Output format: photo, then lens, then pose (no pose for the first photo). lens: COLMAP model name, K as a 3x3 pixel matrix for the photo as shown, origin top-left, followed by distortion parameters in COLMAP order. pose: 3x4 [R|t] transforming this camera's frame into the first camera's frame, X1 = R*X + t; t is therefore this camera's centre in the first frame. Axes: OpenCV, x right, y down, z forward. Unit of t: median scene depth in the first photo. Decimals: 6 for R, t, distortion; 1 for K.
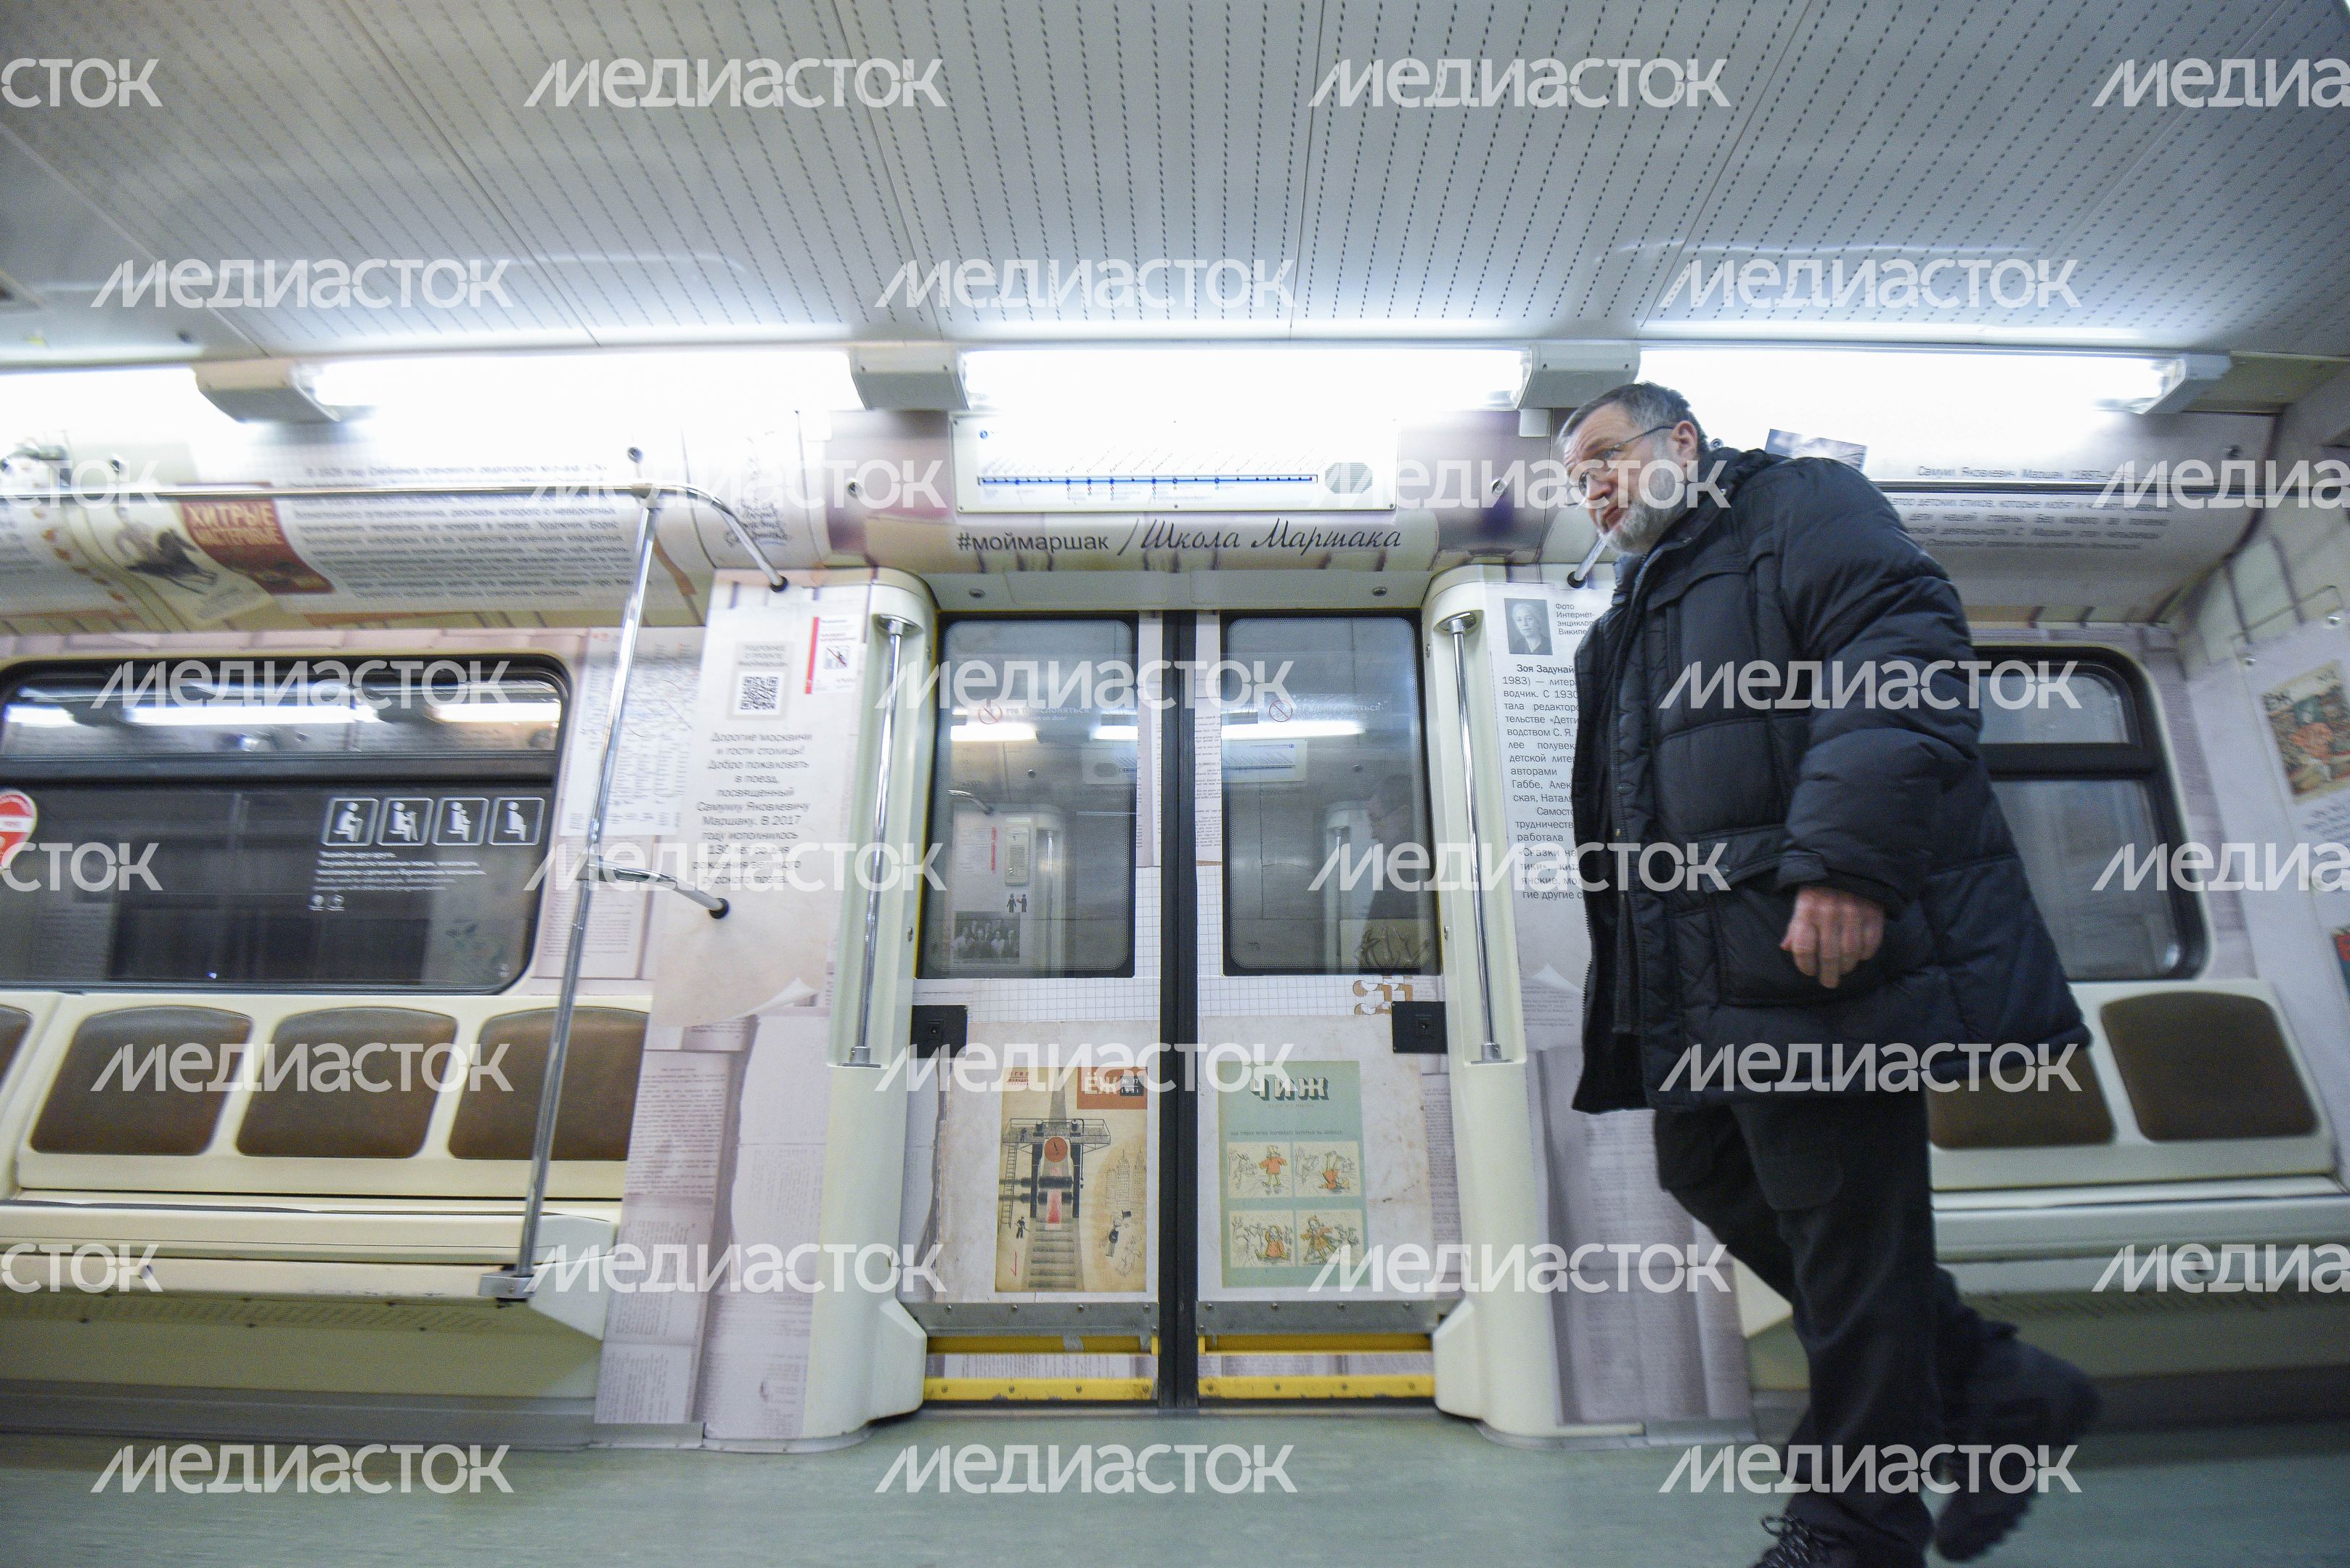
lens RADIAL K [[1077.2, 0, 1191.8], [0, 1077.2, 798.1], [0, 0, 1]] dist [-0.012423, -0.011308]
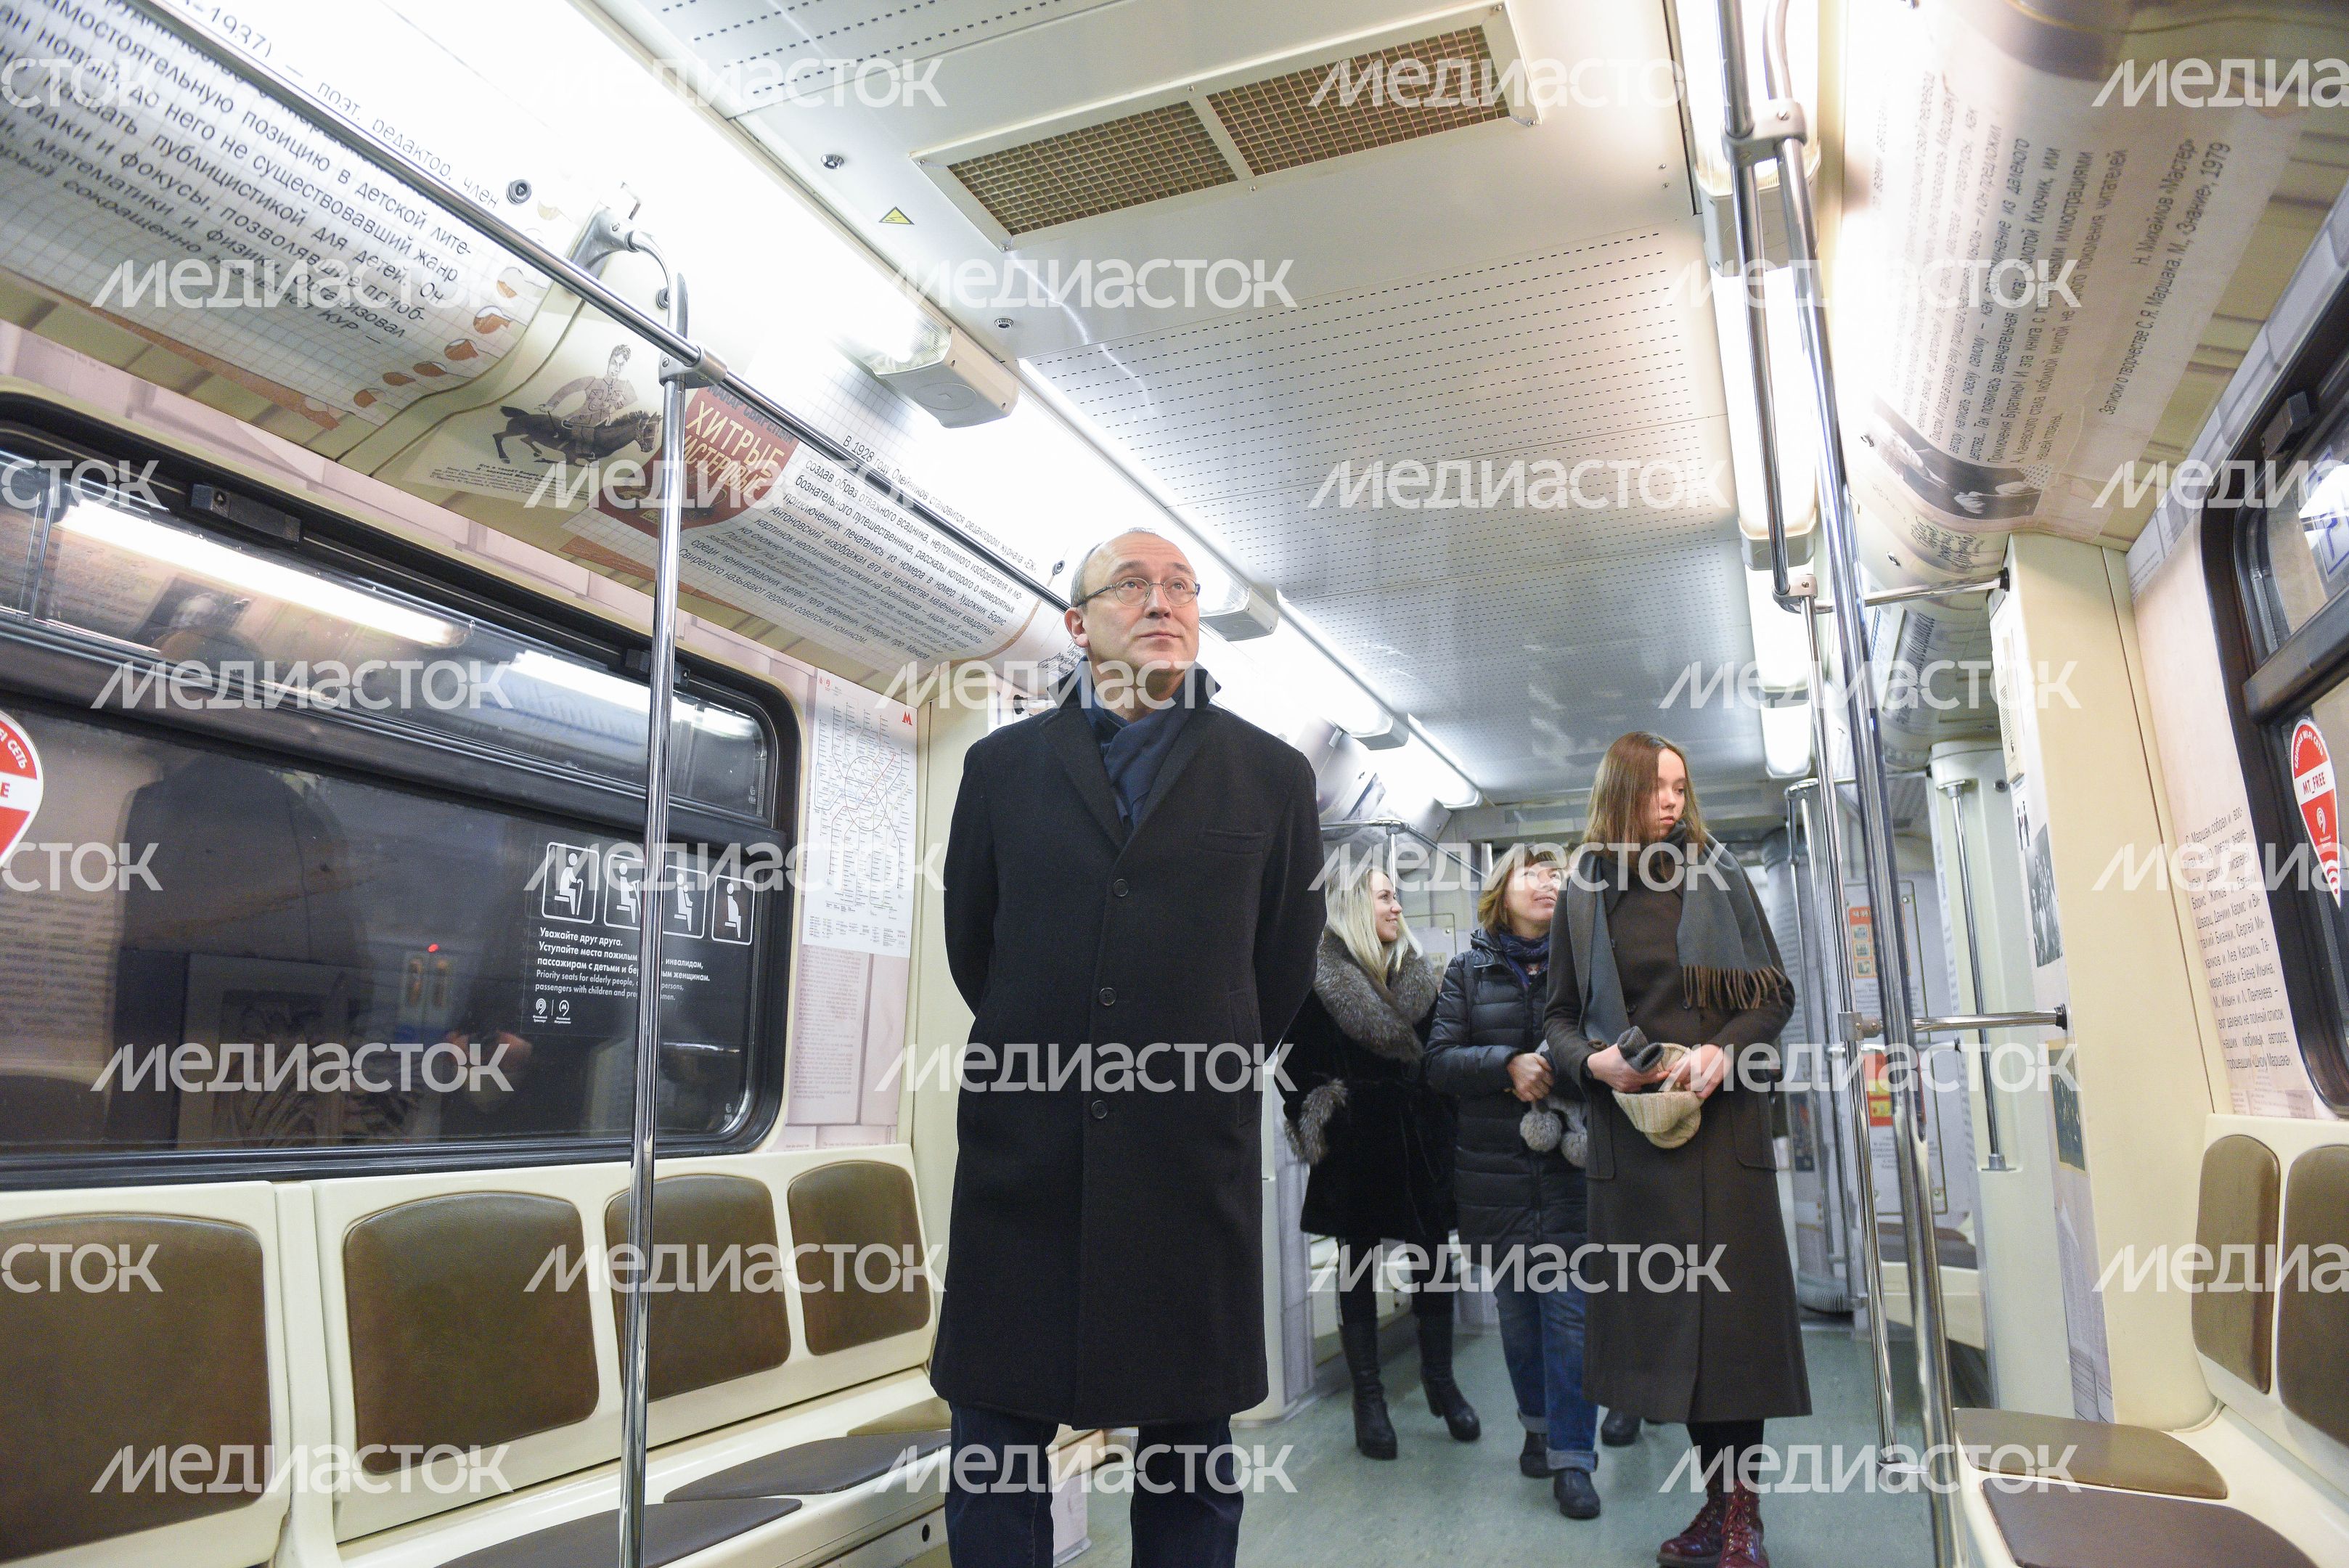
lens RADIAL K [[1618.6, 0, 1174.5], [0, 1618.6, 784.0], [0, 0, 1]] dist [-0.042501, -0.004015]
pose [[0.355079, 0.175967, 0.918126, -1.546473], [-0.257581, 0.962523, -0.084858, -0.046298], [-0.898650, -0.206360, 0.387097, 0.306232]]
